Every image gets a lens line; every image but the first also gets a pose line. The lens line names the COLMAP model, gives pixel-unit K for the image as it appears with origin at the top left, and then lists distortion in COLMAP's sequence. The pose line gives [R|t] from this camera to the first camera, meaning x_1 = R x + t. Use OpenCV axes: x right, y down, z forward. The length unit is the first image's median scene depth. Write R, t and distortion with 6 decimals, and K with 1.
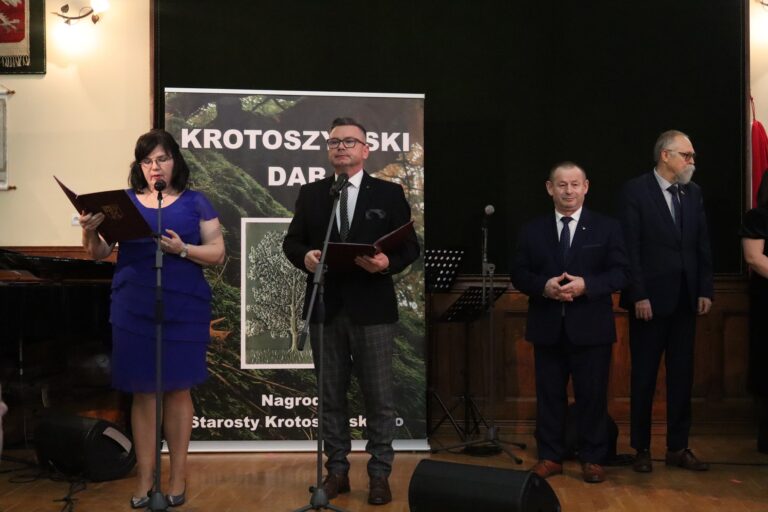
lens RADIAL K [[1289.3, 0, 384.0], [0, 1289.3, 256.0], [0, 0, 1]] dist [-0.008321, 0.088222]
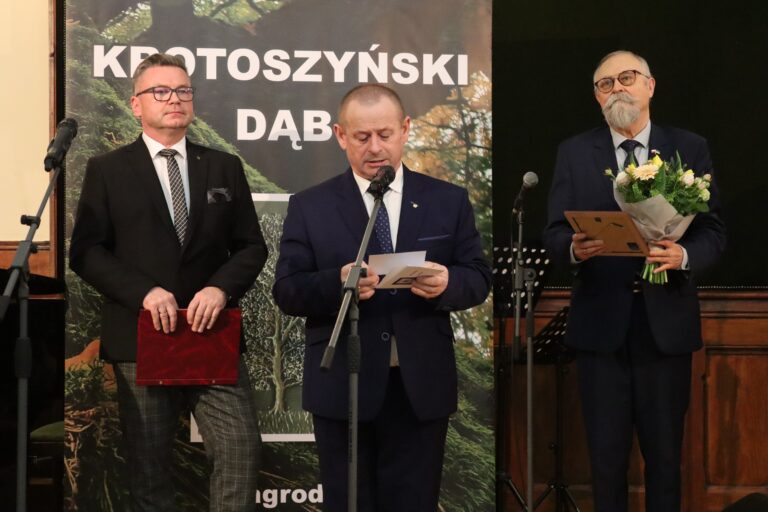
lens RADIAL K [[1660.8, 0, 384.0], [0, 1660.8, 256.0], [0, 0, 1]] dist [0.063549, 0.030002]
pose [[0.999947, 0.002211, -0.010097, -0.012195], [-0.002258, 0.999987, -0.004632, 0.003464], [0.010086, 0.004654, 0.999938, 0.214826]]
